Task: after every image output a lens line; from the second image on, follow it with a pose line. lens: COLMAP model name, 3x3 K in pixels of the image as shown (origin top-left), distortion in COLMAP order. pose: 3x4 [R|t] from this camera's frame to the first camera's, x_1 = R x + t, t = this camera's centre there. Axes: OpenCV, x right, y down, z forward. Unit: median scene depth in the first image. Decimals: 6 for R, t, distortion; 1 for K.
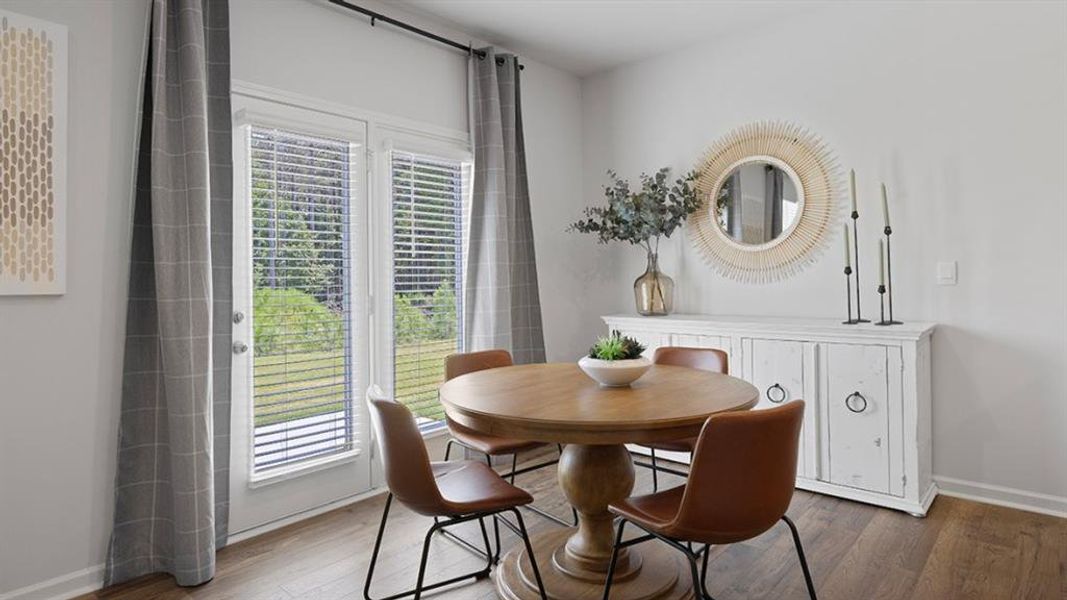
lens RADIAL K [[587.0, 0, 531.8], [0, 587.0, 272.8], [0, 0, 1]] dist [-0.002505, -0.000811]
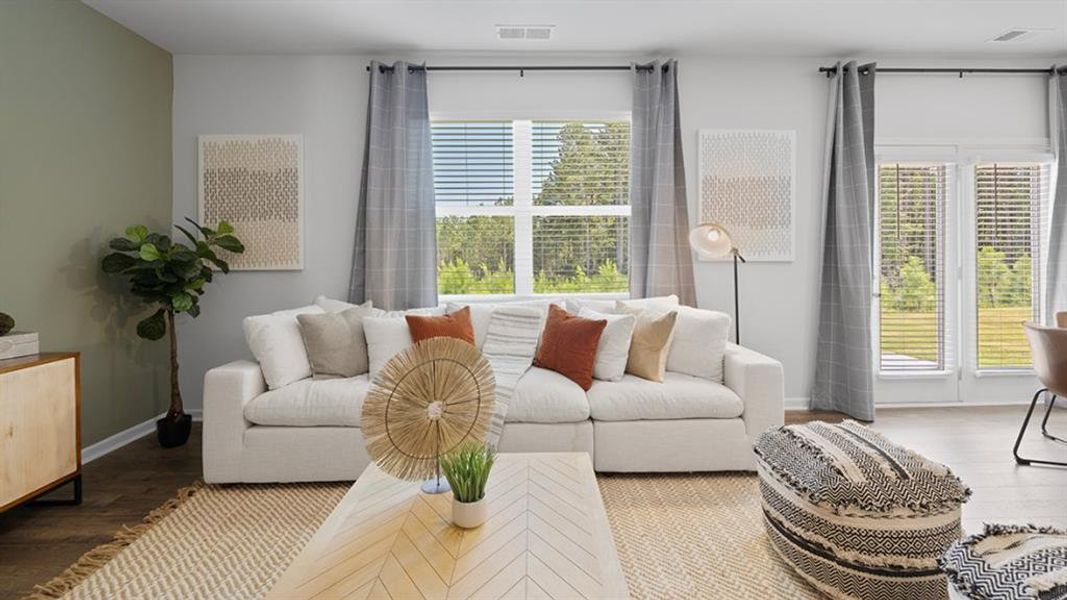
lens RADIAL K [[449.0, 0, 532.8], [0, 449.0, 253.4], [0, 0, 1]] dist [-0.002133, 0.000581]
pose [[0.688170, 0.005296, -0.725530, -0.170373], [-0.000672, 0.999978, 0.006662, -0.000080], [0.725549, -0.004097, 0.688158, -0.446225]]
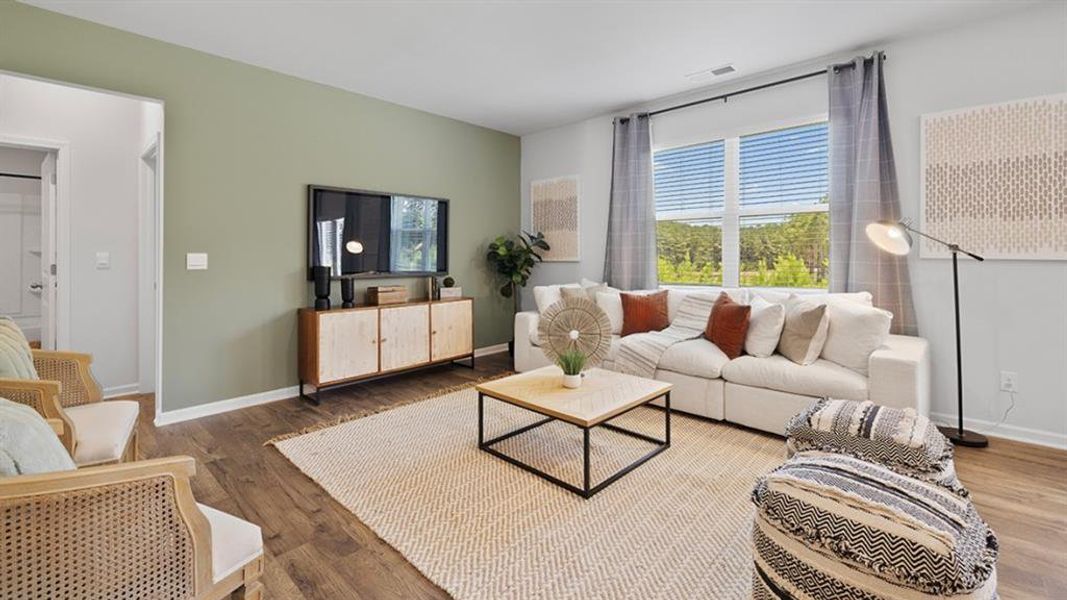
lens RADIAL K [[449.0, 0, 535.2], [0, 449.0, 249.8], [0, 0, 1]] dist [-0.002133, 0.000581]
pose [[-0.011638, 0.004485, -0.999922, 0.253453], [0.007489, 0.999962, 0.004398, -0.004146], [0.999904, -0.007437, -0.011671, -0.280906]]
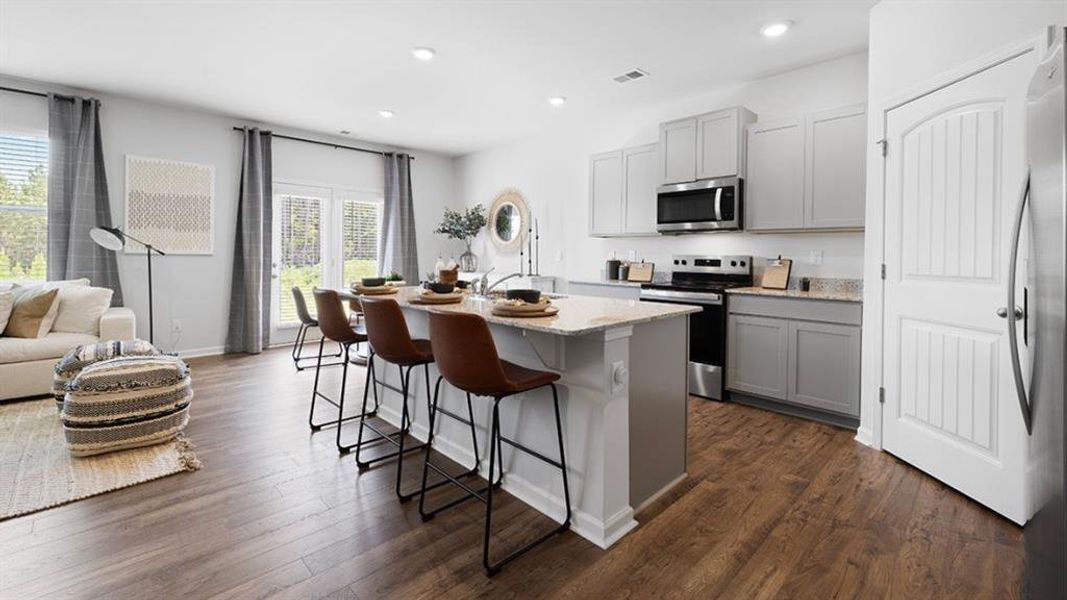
lens RADIAL K [[449.0, 0, 529.5], [0, 449.0, 260.6], [0, 0, 1]] dist [-0.002133, 0.000581]
pose [[0.997435, 0.025623, -0.066835, 0.589557], [-0.024401, 0.999521, 0.019031, -0.009528], [0.067291, -0.017351, 0.997583, -0.718123]]
